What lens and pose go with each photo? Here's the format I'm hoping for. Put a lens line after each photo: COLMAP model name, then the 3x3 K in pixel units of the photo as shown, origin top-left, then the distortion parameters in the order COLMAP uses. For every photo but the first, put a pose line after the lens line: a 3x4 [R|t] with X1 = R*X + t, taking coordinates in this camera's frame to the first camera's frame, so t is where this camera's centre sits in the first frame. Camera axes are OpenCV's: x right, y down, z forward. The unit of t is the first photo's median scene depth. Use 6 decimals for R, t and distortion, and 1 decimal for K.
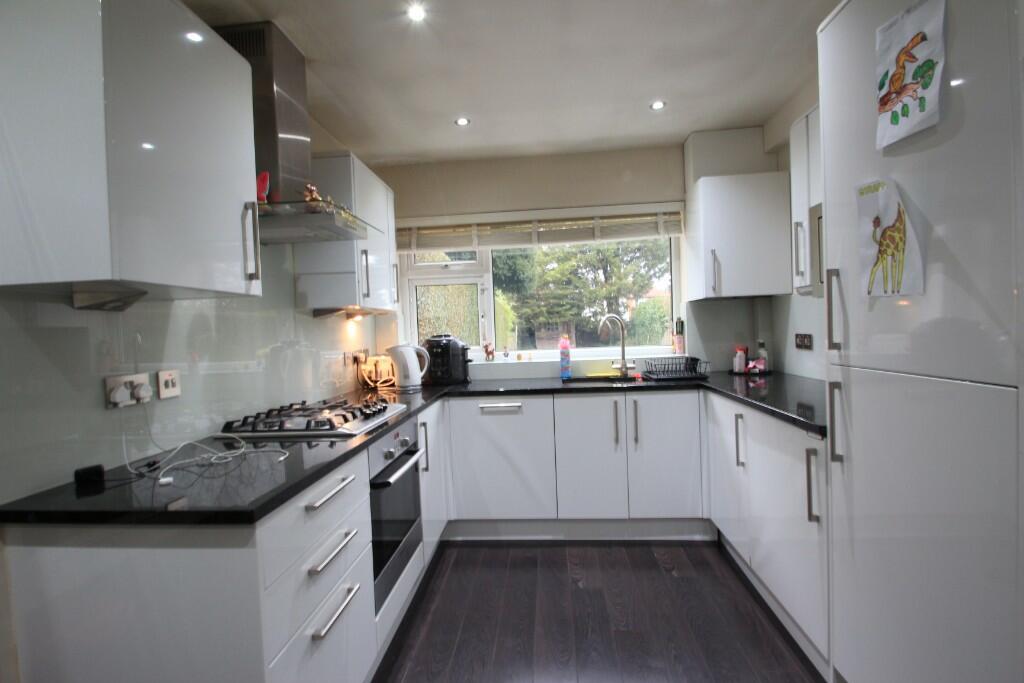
lens RADIAL K [[477.3, 0, 512.0], [0, 477.3, 341.5], [0, 0, 1]] dist [0.000103, 0.000007]
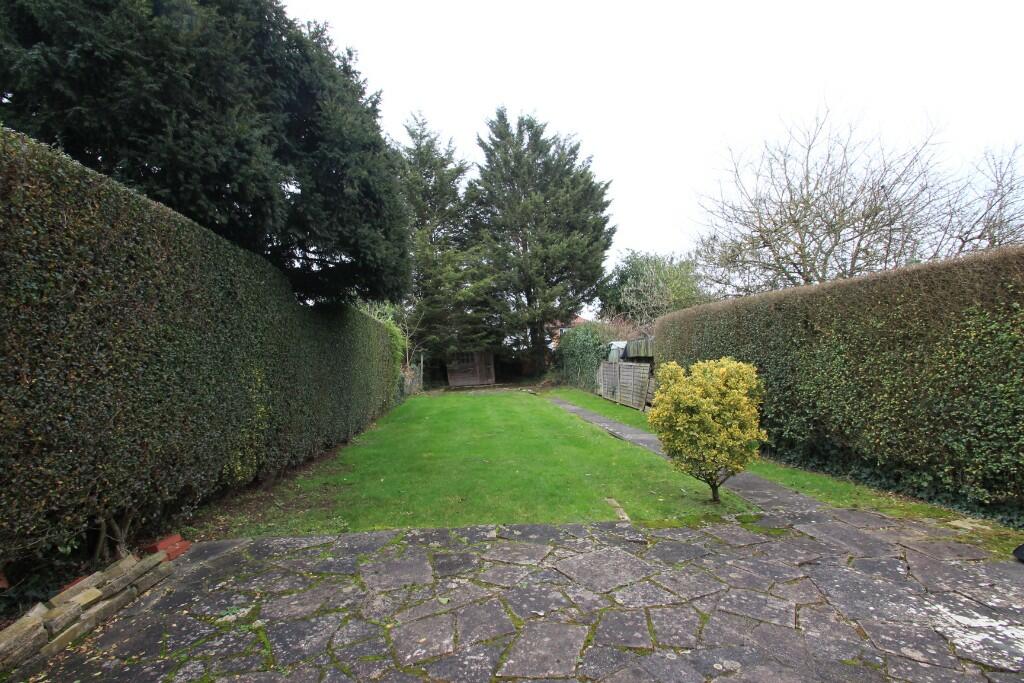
lens RADIAL K [[477.3, 0, 512.0], [0, 477.3, 341.5], [0, 0, 1]] dist [0.000103, 0.000007]
pose [[0.988002, 0.004242, 0.154385, 0.034337], [0.006117, 0.997764, -0.066561, -0.002709], [-0.154322, 0.066707, 0.985766, 0.164108]]
